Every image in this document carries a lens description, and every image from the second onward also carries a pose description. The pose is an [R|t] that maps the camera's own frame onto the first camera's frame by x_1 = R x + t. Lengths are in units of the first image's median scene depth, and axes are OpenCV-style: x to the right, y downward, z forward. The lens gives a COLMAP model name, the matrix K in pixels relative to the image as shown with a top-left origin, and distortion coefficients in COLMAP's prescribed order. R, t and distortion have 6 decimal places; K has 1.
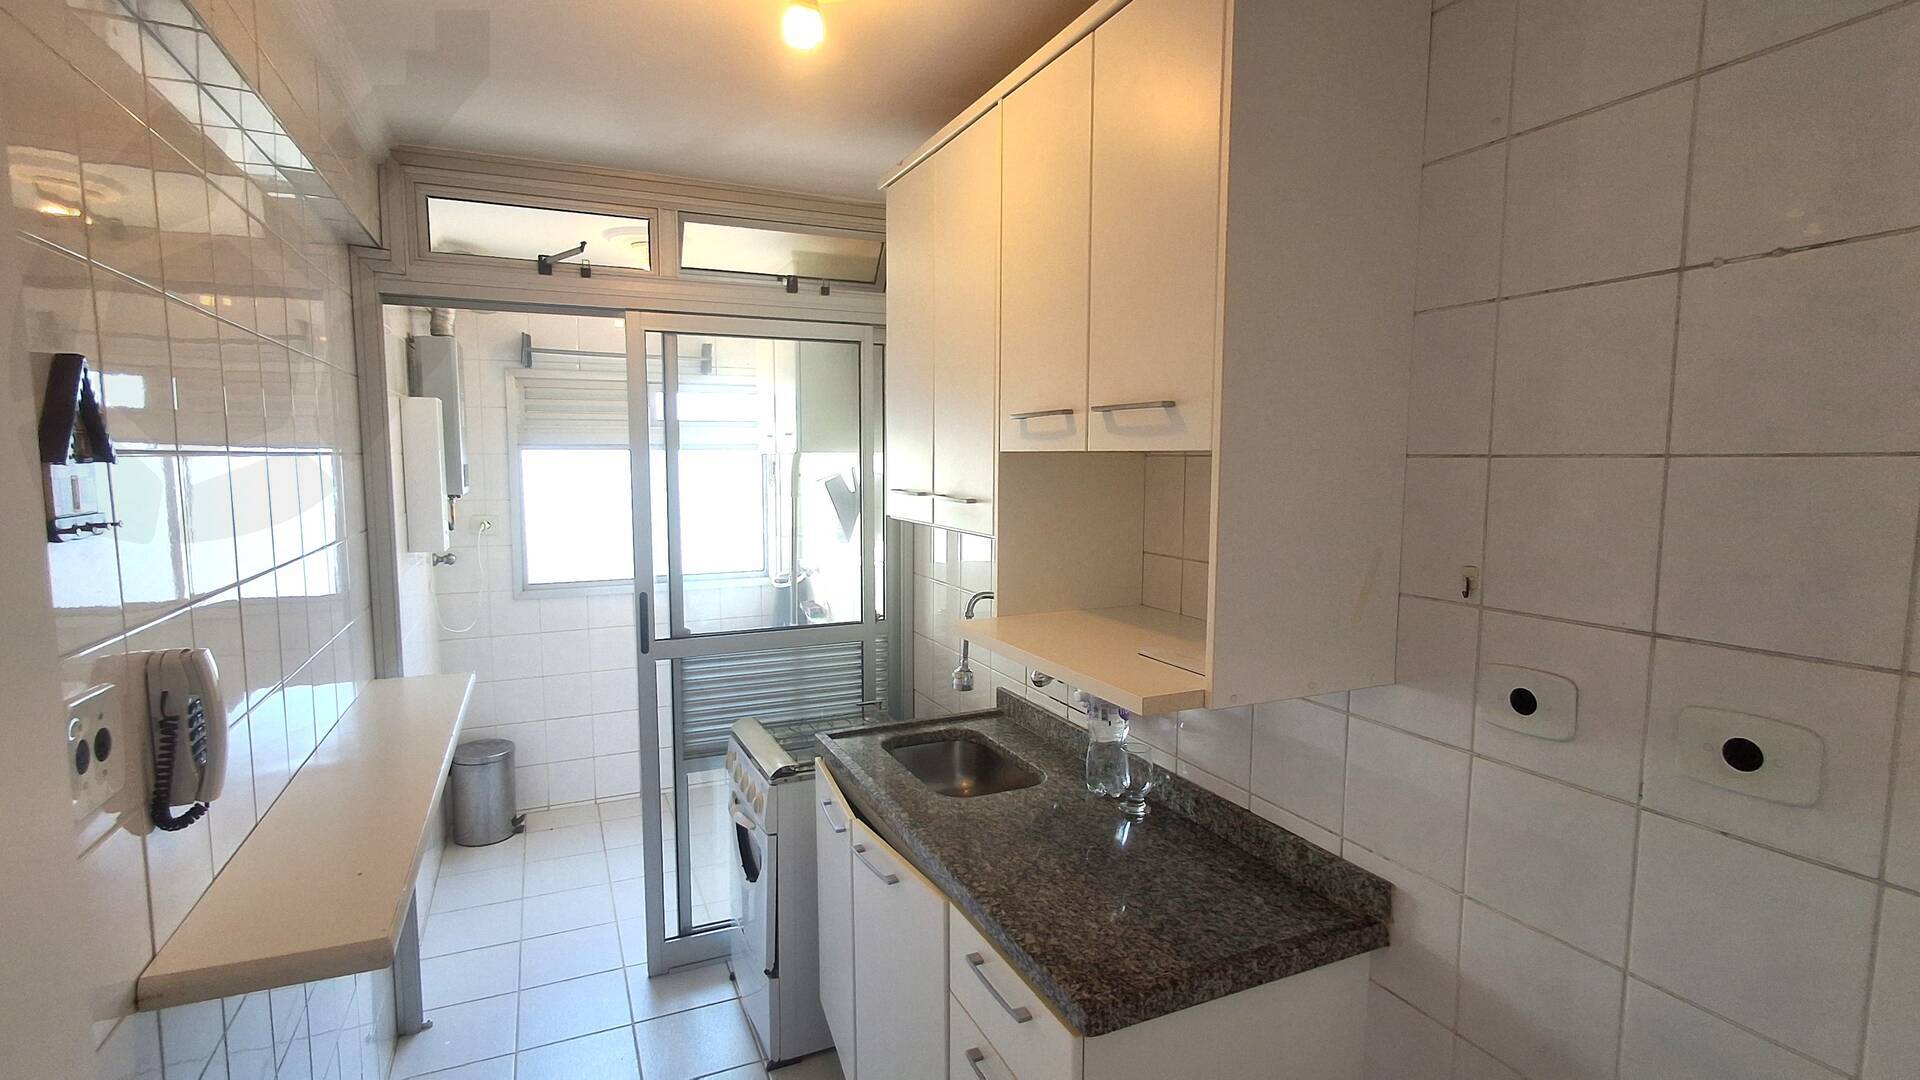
lens RADIAL K [[894.2, 0, 950.6], [0, 894.2, 549.7], [0, 0, 1]] dist [0.001142, 0.001260]
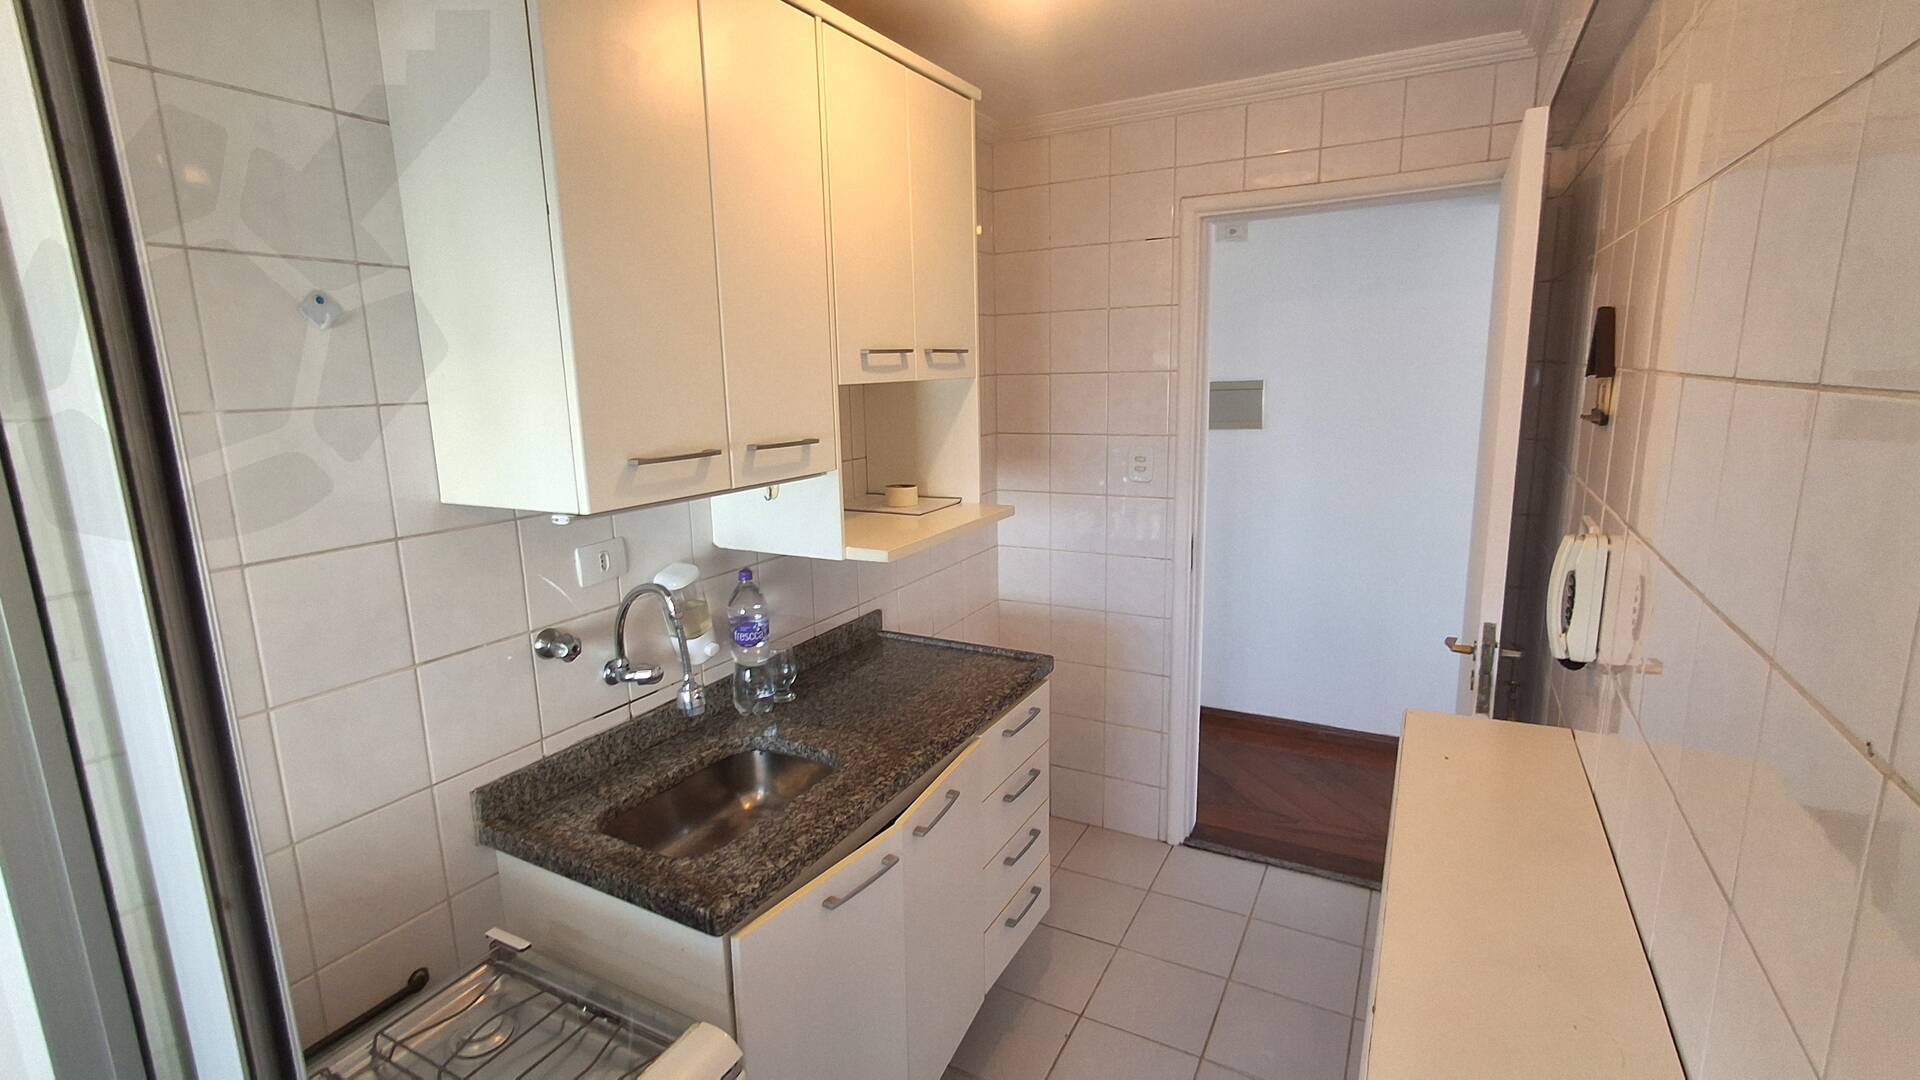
lens RADIAL K [[894.2, 0, 953.4], [0, 894.2, 537.3], [0, 0, 1]] dist [0.001142, 0.001260]
pose [[-0.608817, -0.152211, 0.778572, -0.904529], [0.087624, 0.962513, 0.256690, -0.209255], [-0.788457, 0.224499, -0.572657, 1.653442]]
